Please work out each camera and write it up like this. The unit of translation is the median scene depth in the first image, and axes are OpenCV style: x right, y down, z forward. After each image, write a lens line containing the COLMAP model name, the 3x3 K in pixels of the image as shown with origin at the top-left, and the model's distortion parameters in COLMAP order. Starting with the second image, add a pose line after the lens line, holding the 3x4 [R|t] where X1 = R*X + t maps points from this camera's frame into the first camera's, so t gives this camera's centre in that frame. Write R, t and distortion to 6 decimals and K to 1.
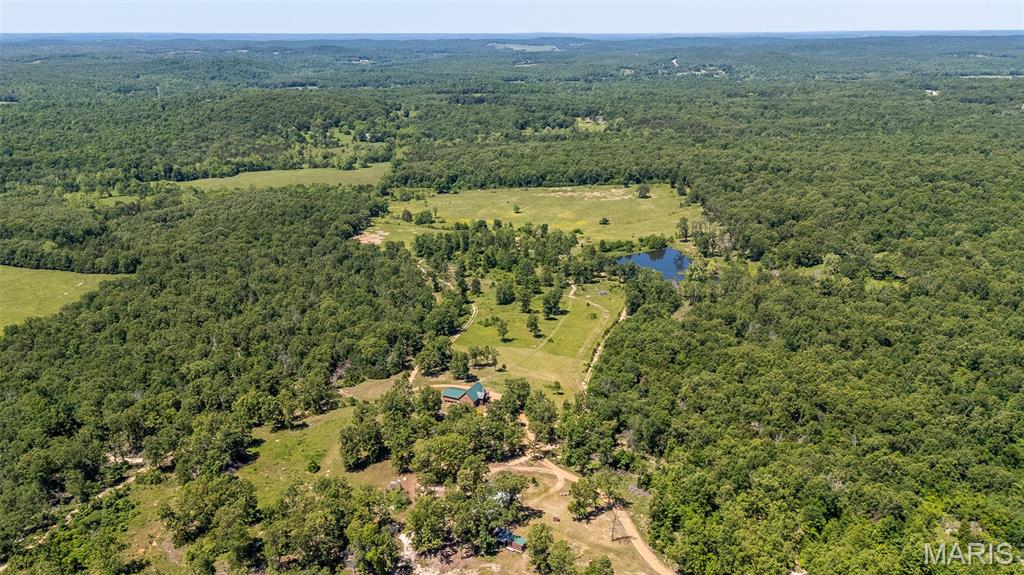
lens RADIAL K [[764.8, 0, 512.0], [0, 764.8, 287.5], [0, 0, 1]] dist [0.084237, -0.085070]
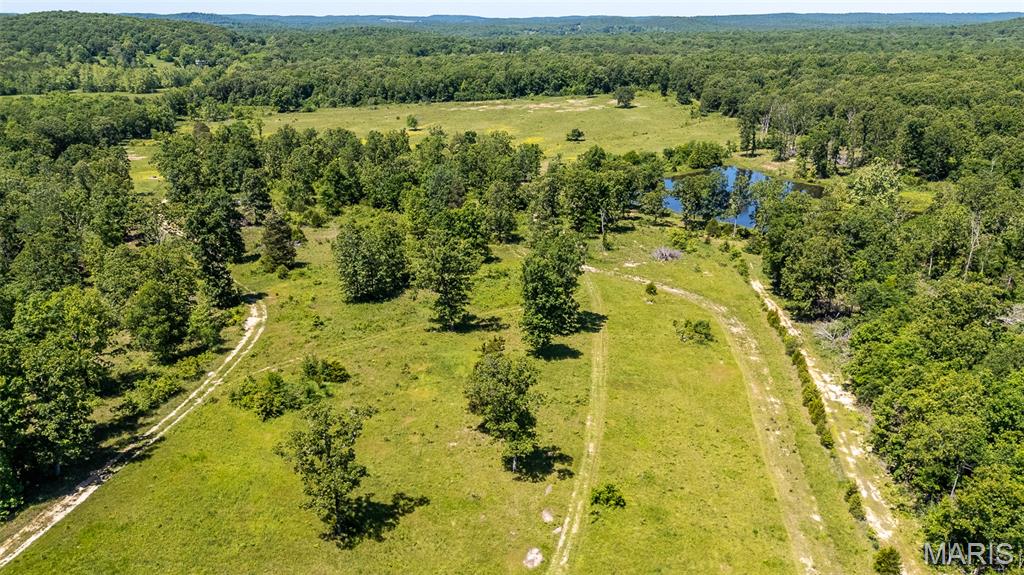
lens RADIAL K [[750.3, 0, 512.0], [0, 750.3, 287.5], [0, 0, 1]] dist [0.078056, -0.073878]
pose [[0.991246, -0.038757, 0.126212, 0.006776], [0.036236, 0.999096, 0.022209, 0.014293], [-0.126958, -0.017441, 0.991755, 0.799442]]
